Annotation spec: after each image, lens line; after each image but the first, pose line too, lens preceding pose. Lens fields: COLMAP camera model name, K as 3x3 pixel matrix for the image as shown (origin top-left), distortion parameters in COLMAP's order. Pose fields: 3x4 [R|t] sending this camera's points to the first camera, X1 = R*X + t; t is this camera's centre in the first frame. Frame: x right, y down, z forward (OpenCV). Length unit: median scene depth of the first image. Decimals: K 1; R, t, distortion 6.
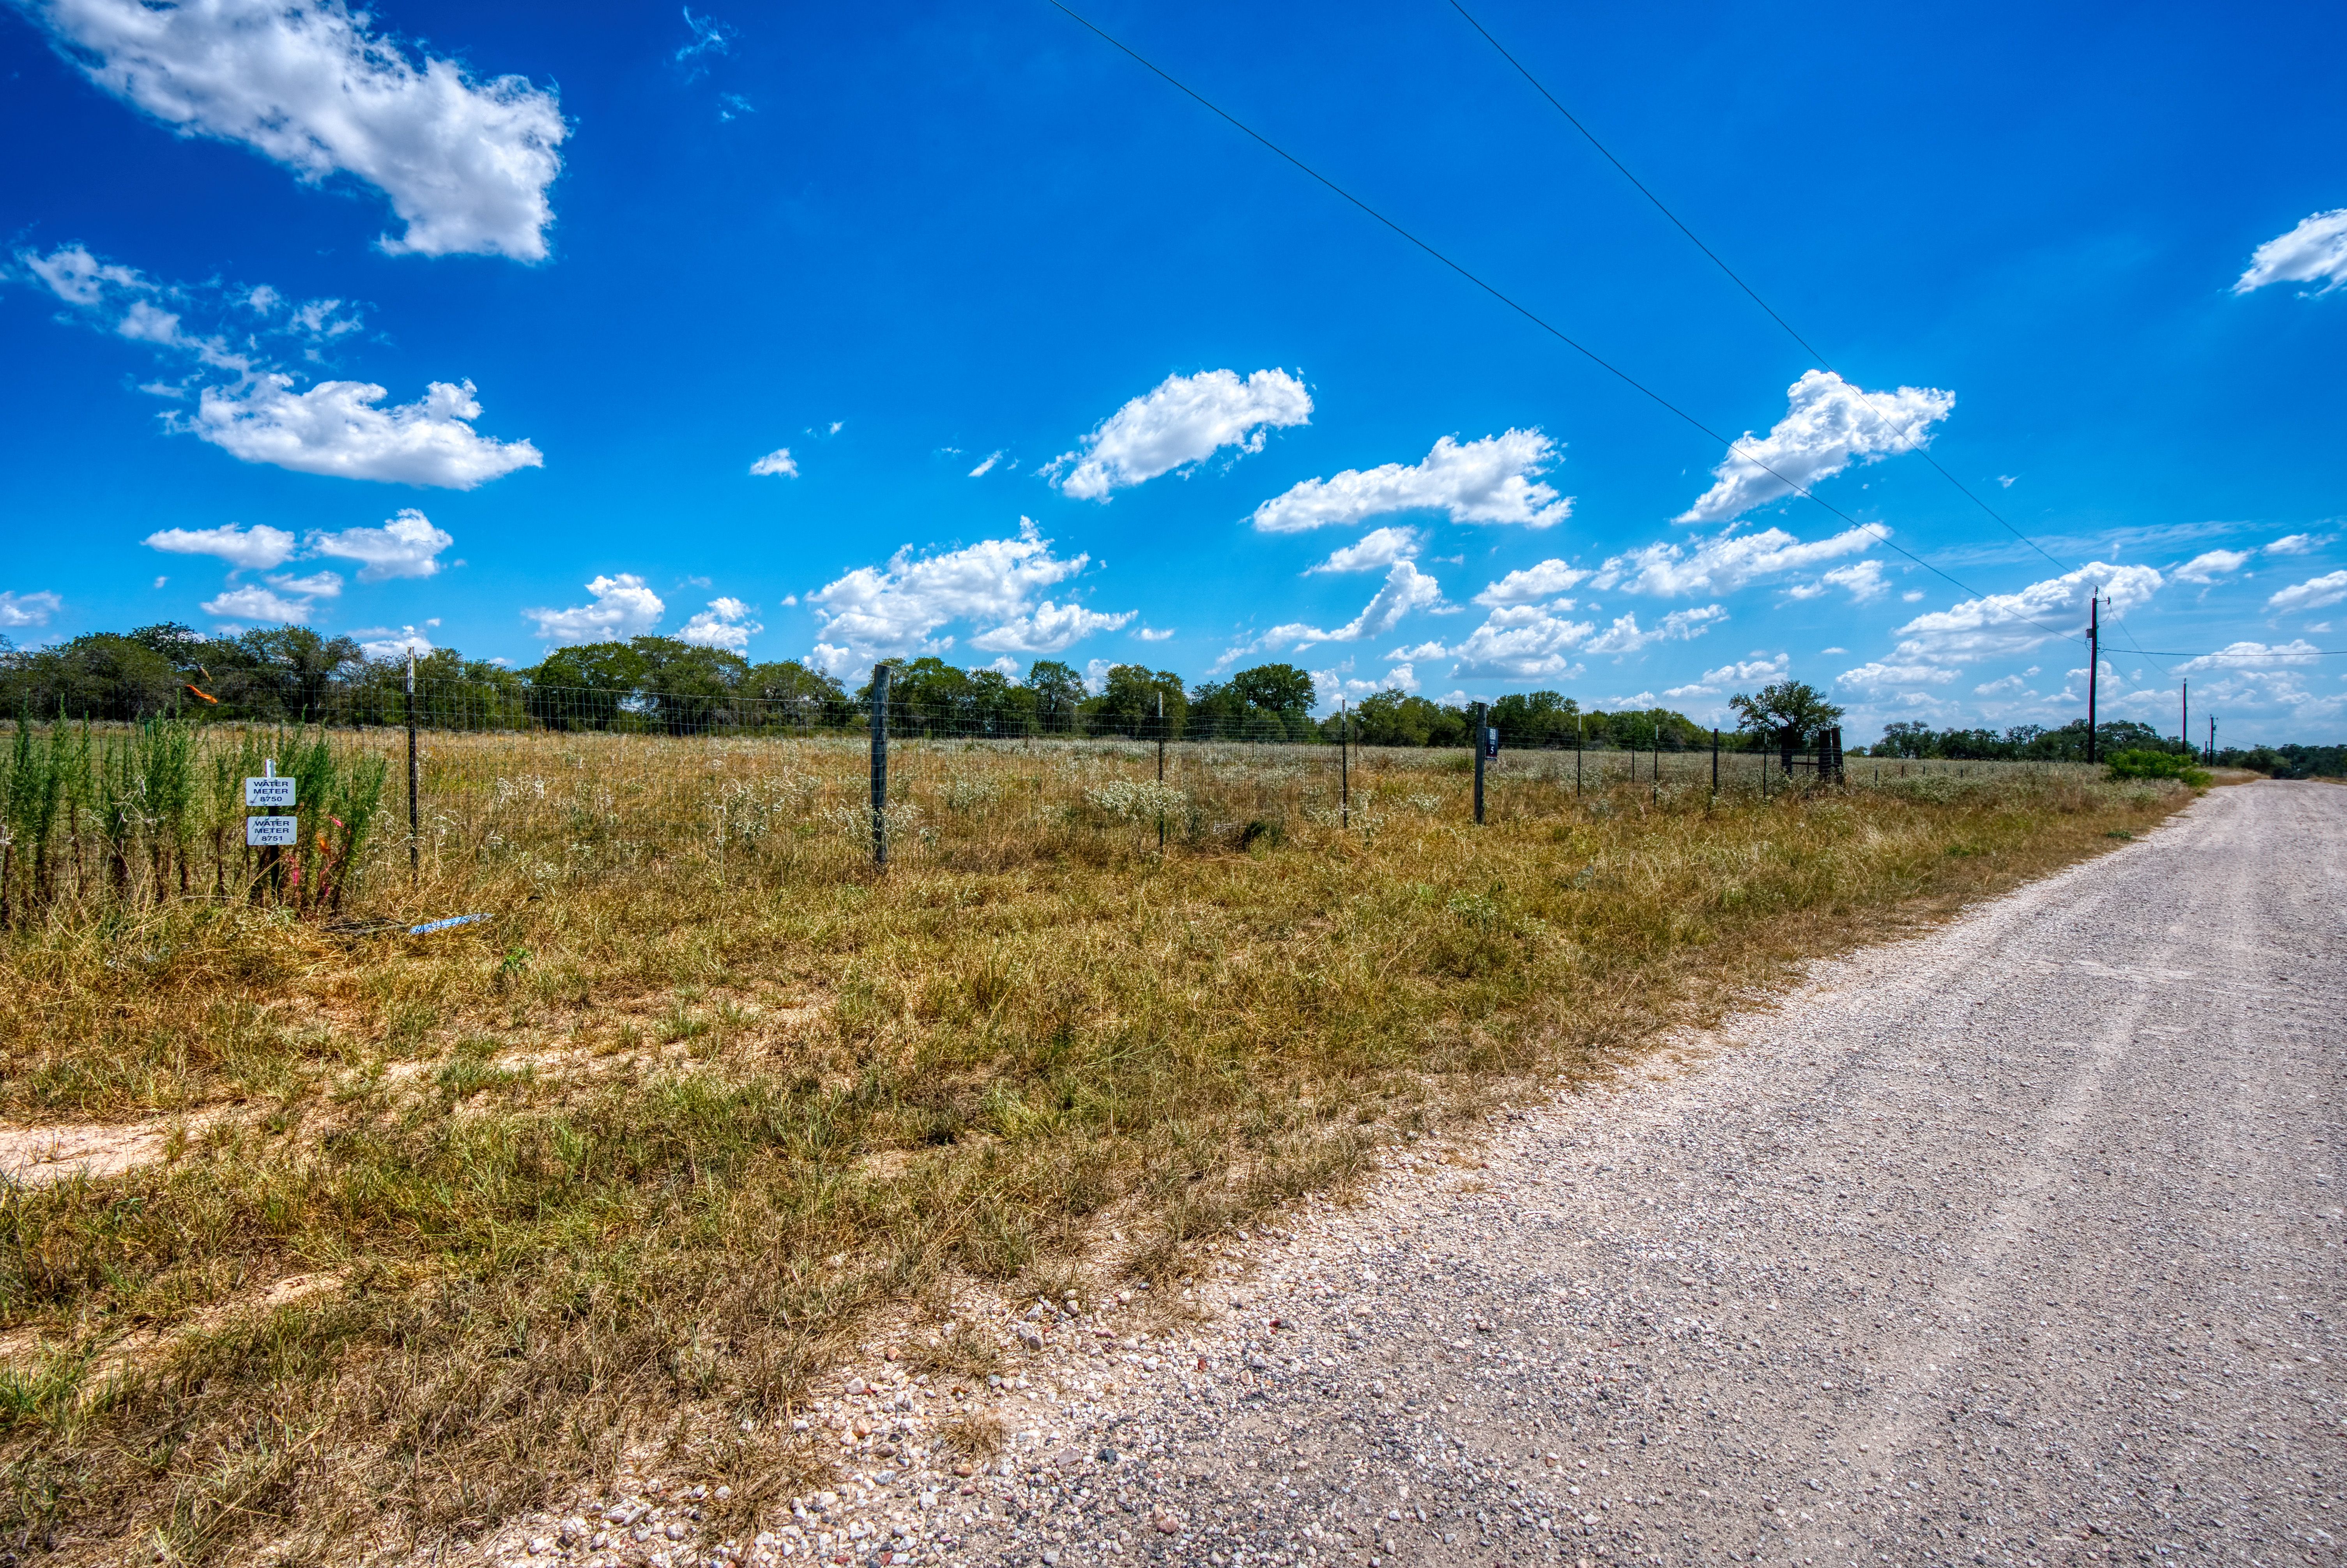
lens RADIAL K [[1097.1, 0, 1173.3], [0, 1097.1, 778.3], [0, 0, 1]] dist [0.001425, 0.000764]
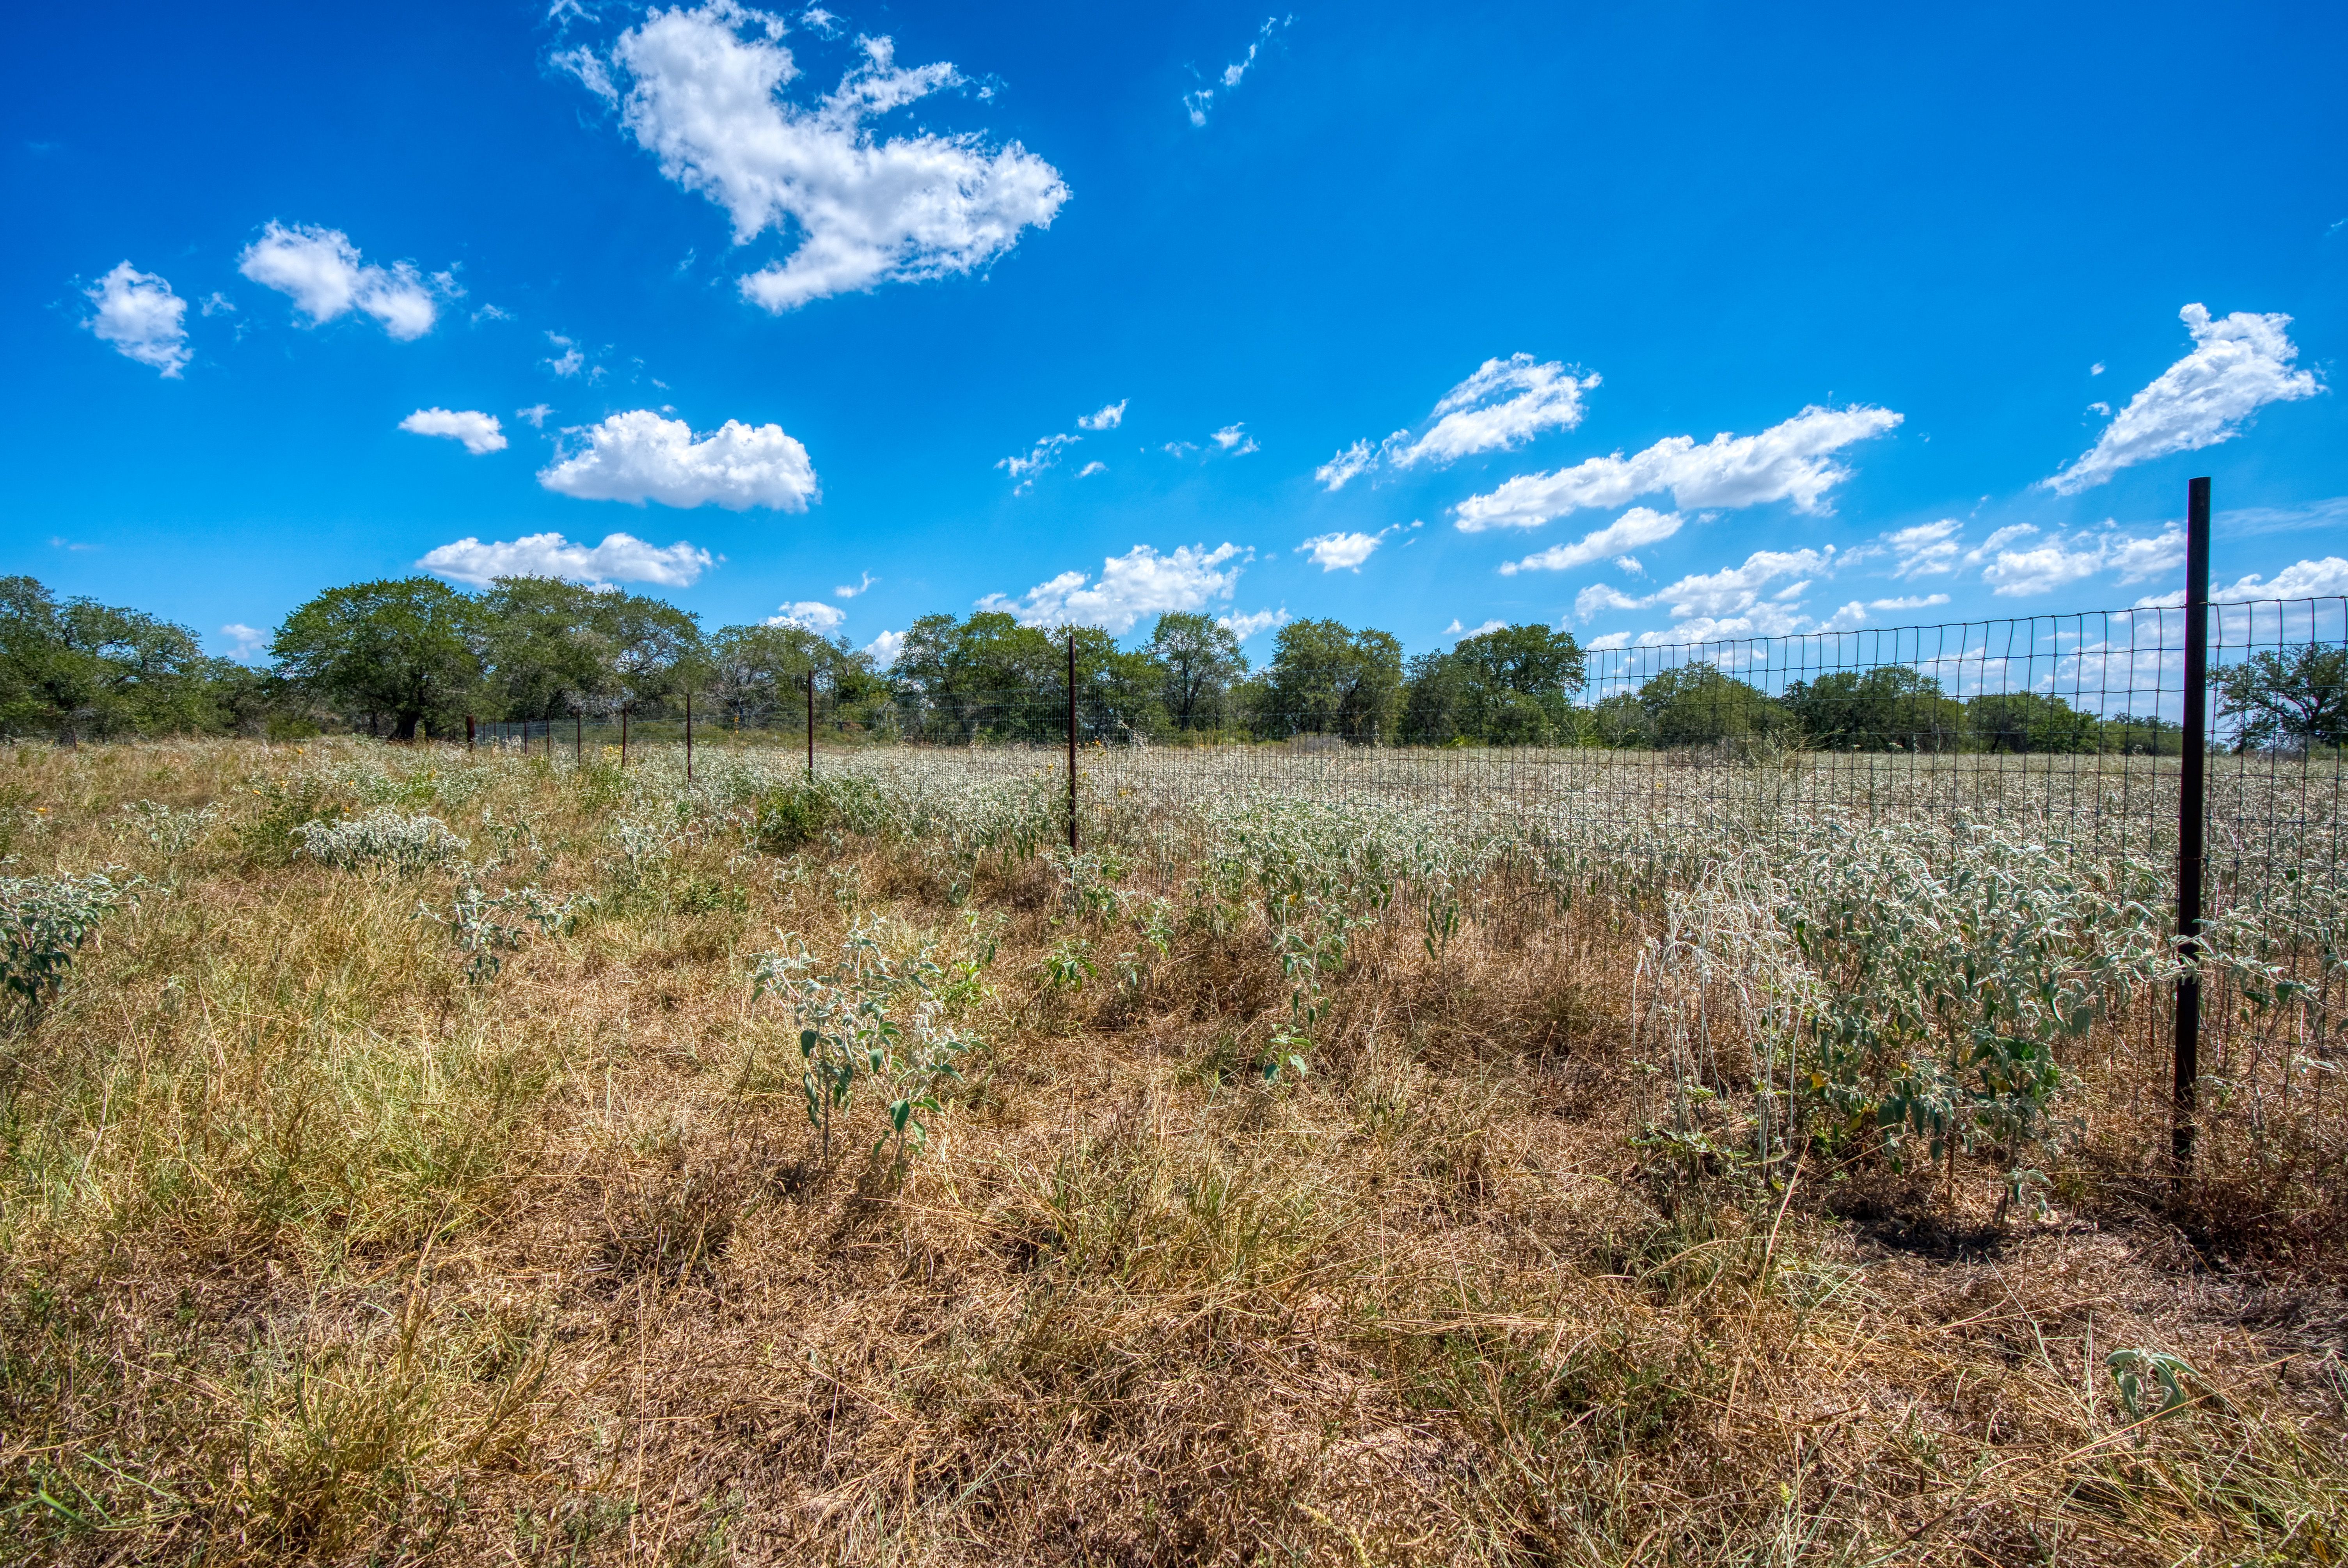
lens RADIAL K [[1097.5, 0, 1183.2], [0, 1097.5, 773.4], [0, 0, 1]] dist [0.001425, 0.000764]
pose [[0.993272, -0.002518, -0.115773, -0.041789], [0.002263, 0.999995, -0.002333, -0.016224], [0.115779, 0.002055, 0.993273, 0.379213]]
